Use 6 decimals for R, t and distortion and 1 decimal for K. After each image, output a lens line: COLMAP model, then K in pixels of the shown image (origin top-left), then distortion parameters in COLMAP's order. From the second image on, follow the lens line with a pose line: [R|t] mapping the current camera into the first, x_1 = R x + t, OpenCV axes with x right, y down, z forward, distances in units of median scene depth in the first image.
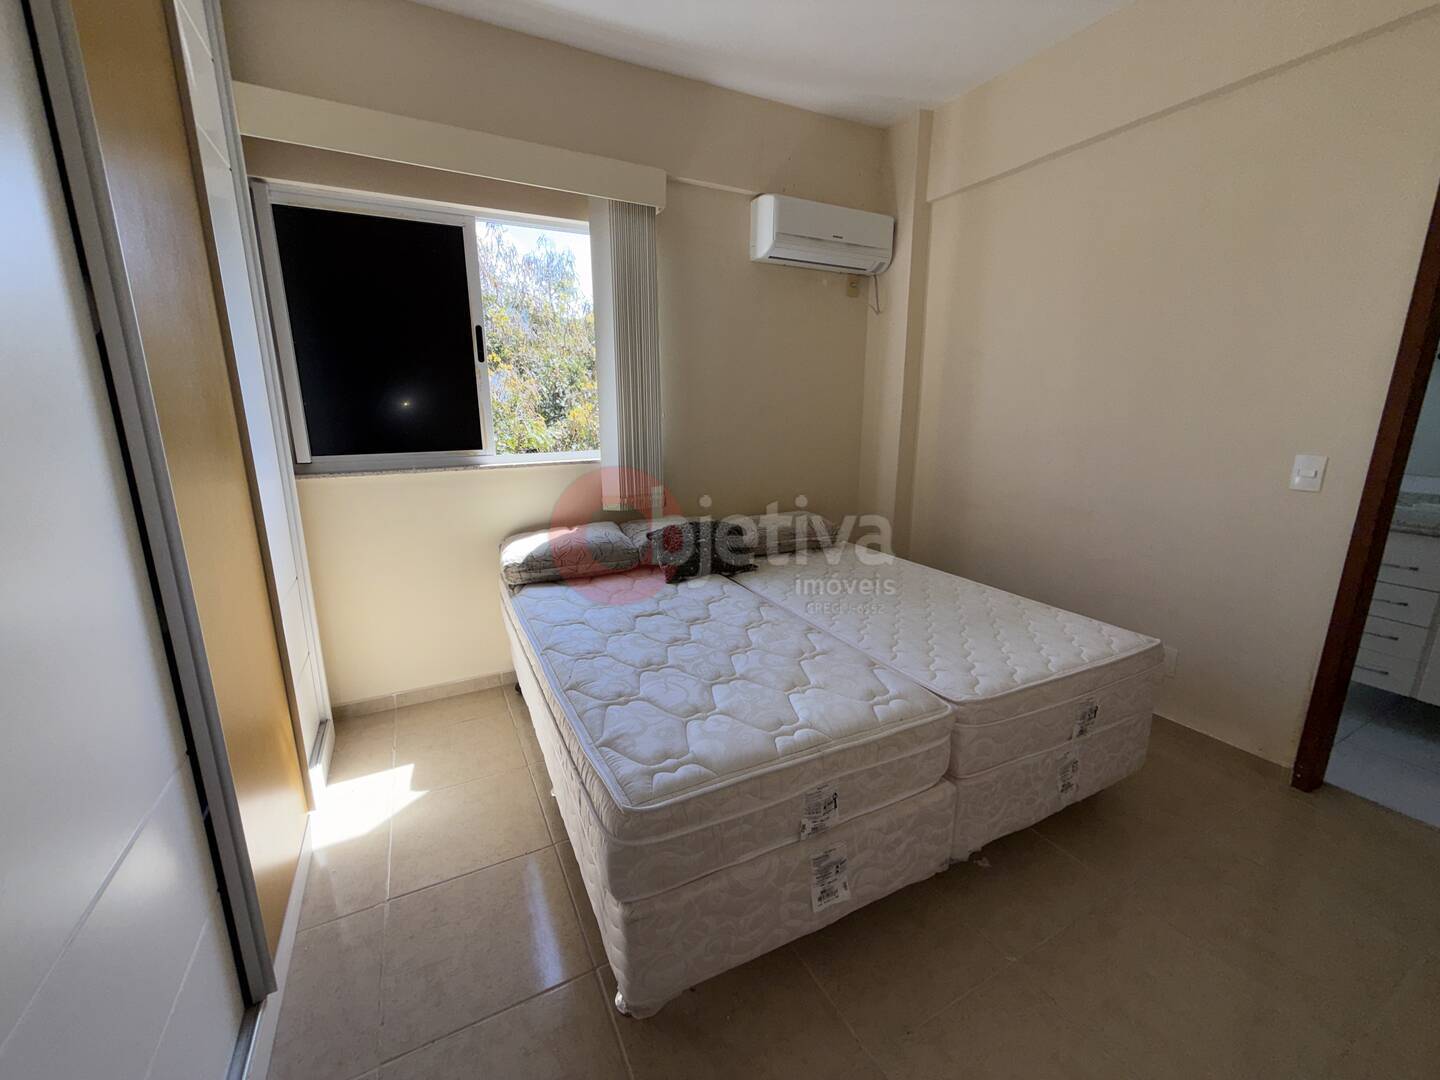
lens RADIAL K [[578.8, 0, 714.4], [0, 578.8, 538.5], [0, 0, 1]] dist [0.000262, -0.000225]
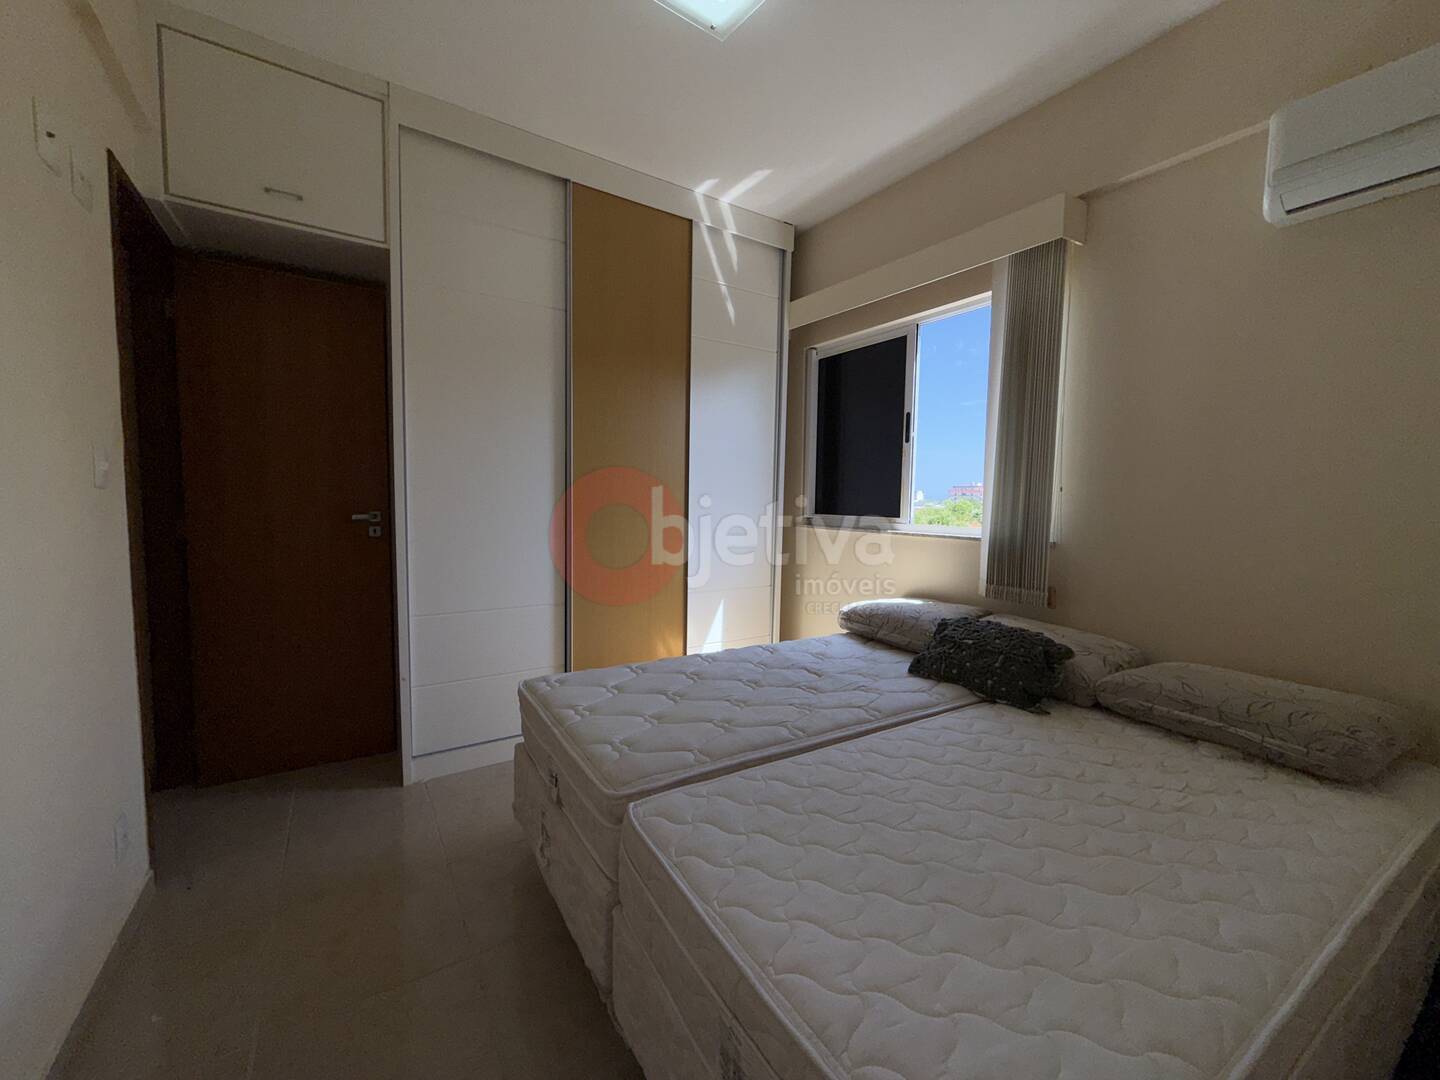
lens RADIAL K [[578.8, 0, 714.4], [0, 578.8, 538.5], [0, 0, 1]] dist [0.000262, -0.000225]
pose [[0.088783, 0.078049, -0.992988, 0.721174], [-0.246897, 0.967537, 0.053974, -0.089408], [0.964966, 0.240374, 0.105171, 0.563154]]
